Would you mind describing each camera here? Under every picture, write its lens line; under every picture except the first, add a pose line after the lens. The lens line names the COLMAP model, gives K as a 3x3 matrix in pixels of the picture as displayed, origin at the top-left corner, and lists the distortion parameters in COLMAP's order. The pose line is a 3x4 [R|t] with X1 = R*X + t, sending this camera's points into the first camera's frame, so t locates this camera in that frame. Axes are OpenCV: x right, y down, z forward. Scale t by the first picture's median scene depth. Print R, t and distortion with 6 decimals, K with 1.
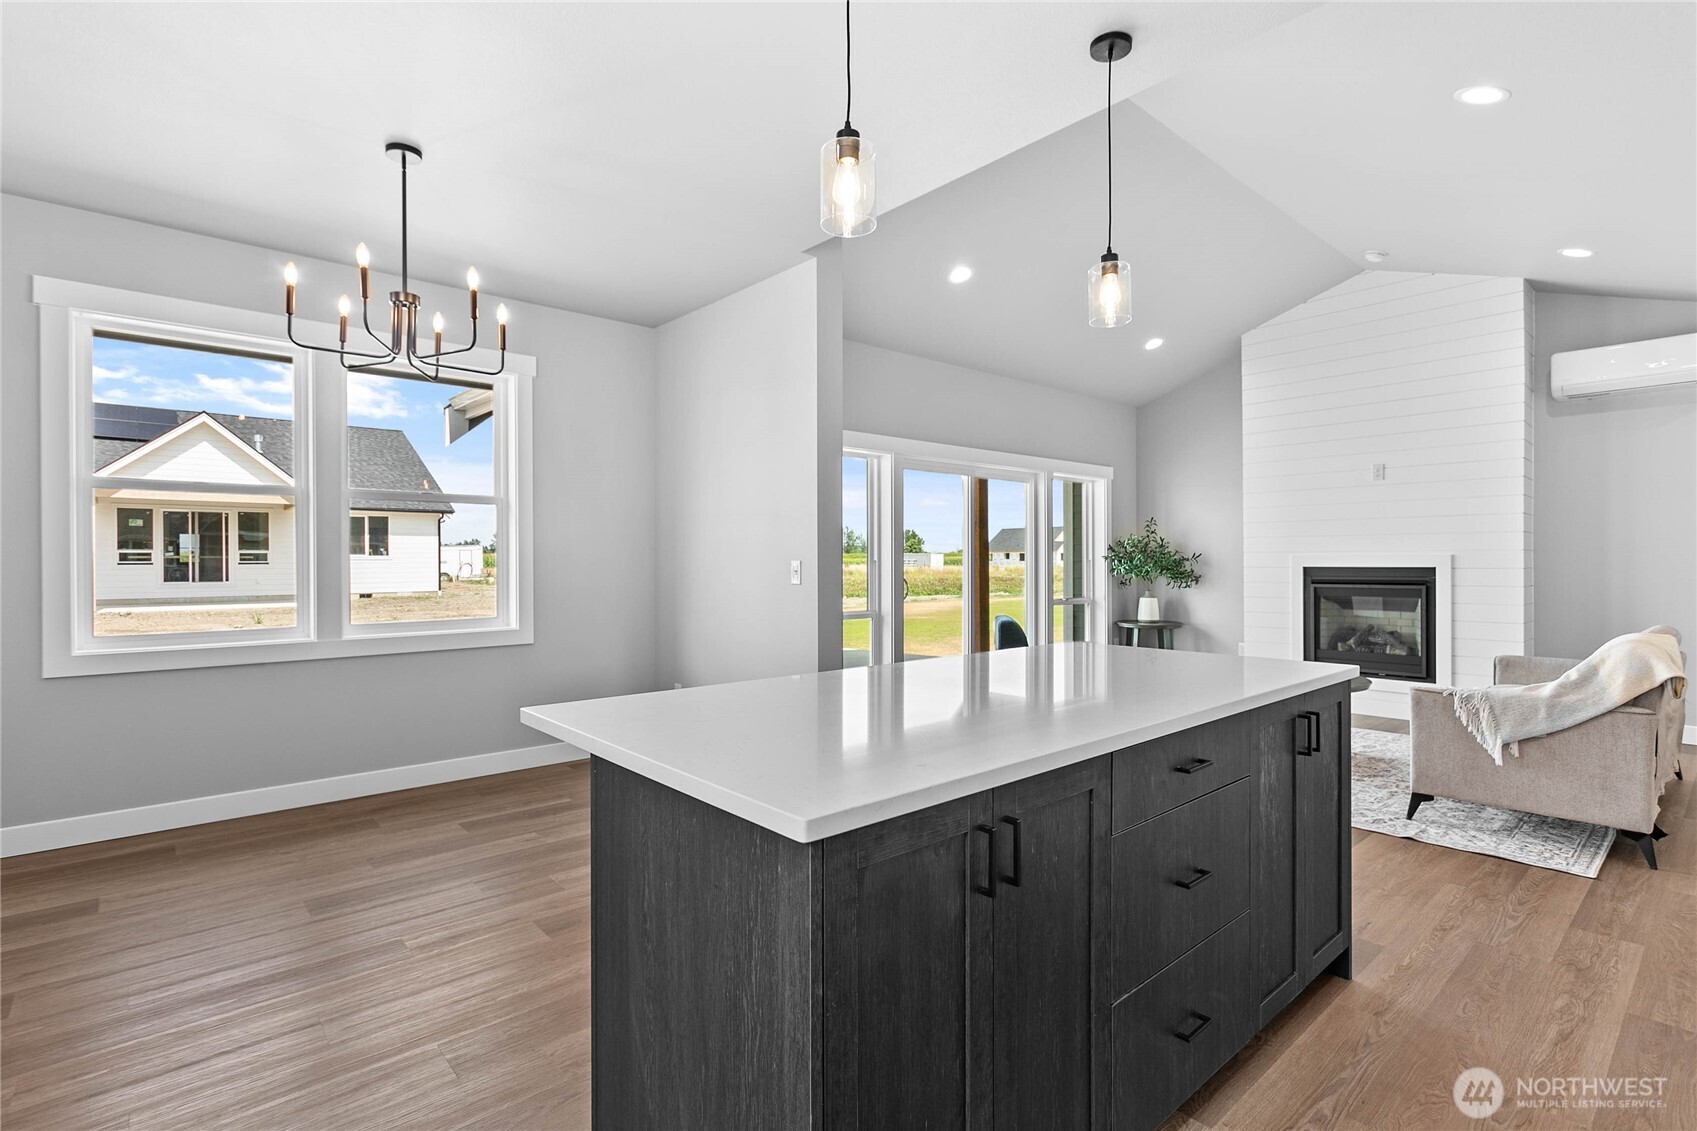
lens RADIAL K [[807.4, 0, 848.8], [0, 807.4, 558.3], [0, 0, 1]] dist [-0.000571, 0.001785]
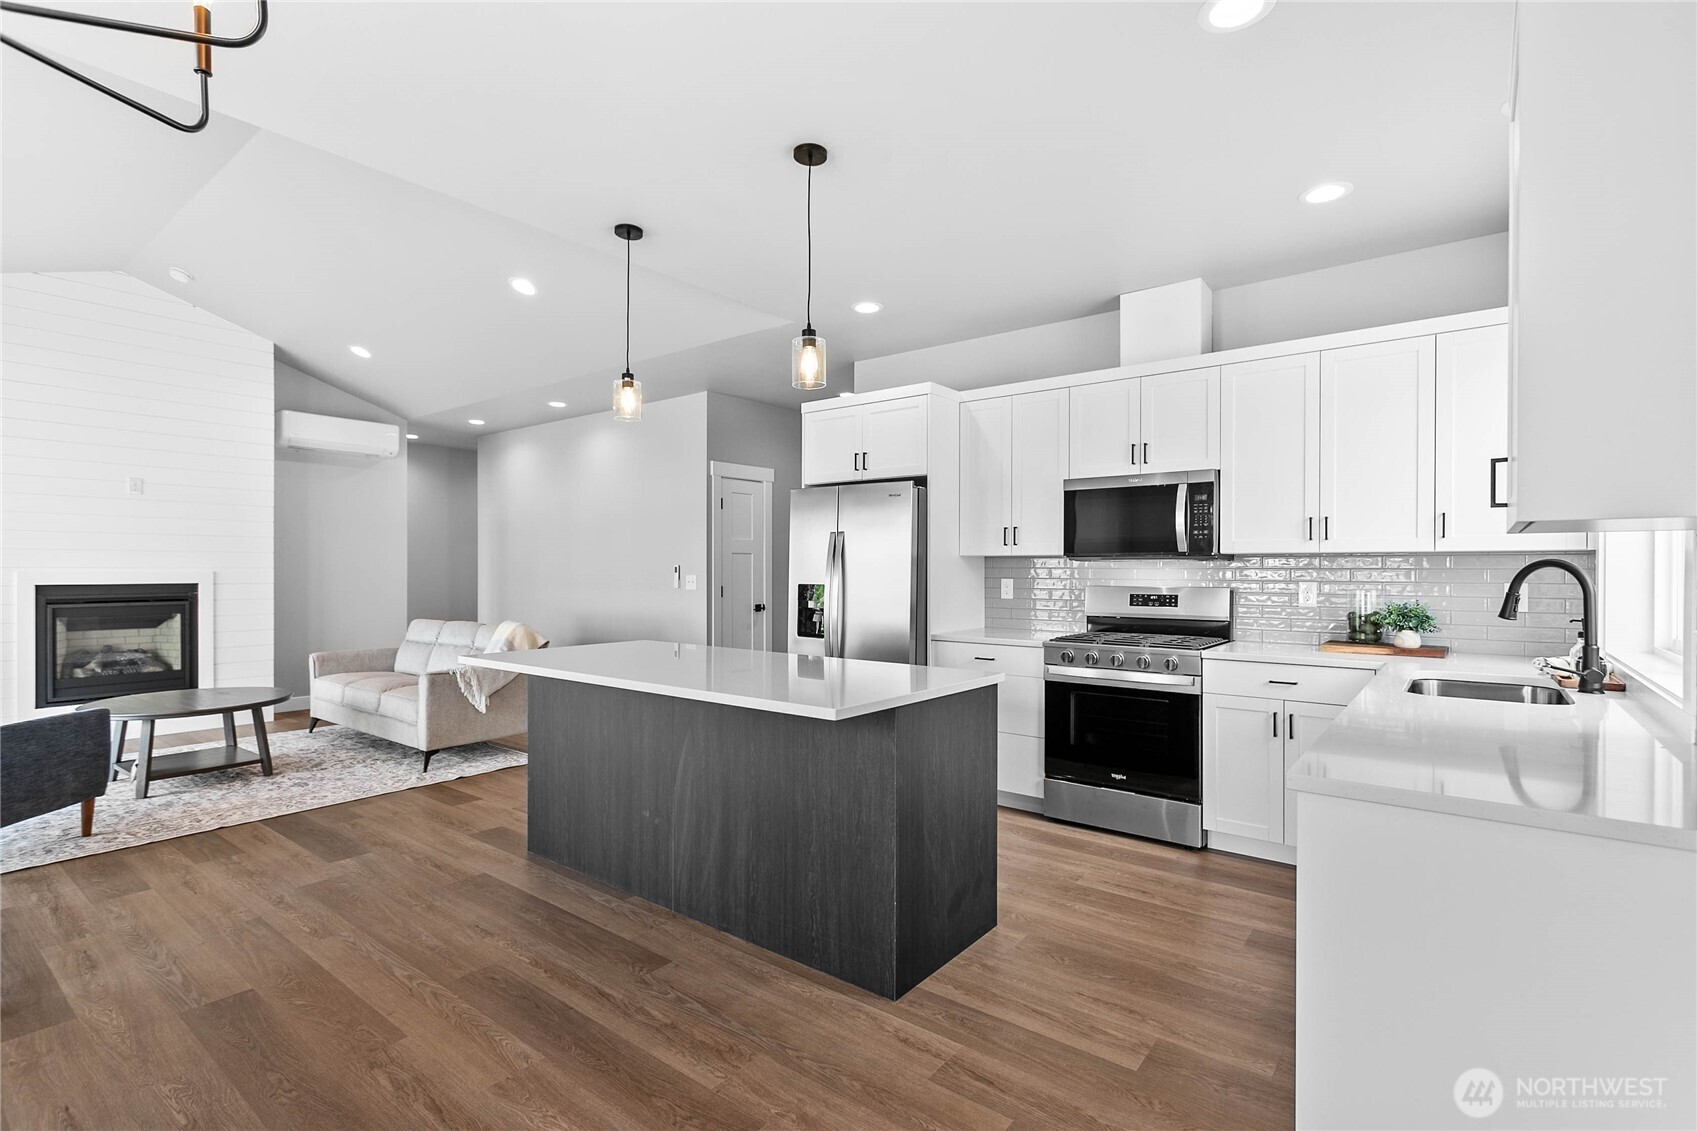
lens RADIAL K [[807.4, 0, 848.3], [0, 807.4, 569.7], [0, 0, 1]] dist [-0.000571, 0.001785]
pose [[-0.180913, 0.001220, 0.983498, -0.683480], [-0.003622, 0.999992, -0.001907, -0.011569], [-0.983493, -0.003907, -0.180907, 0.501576]]
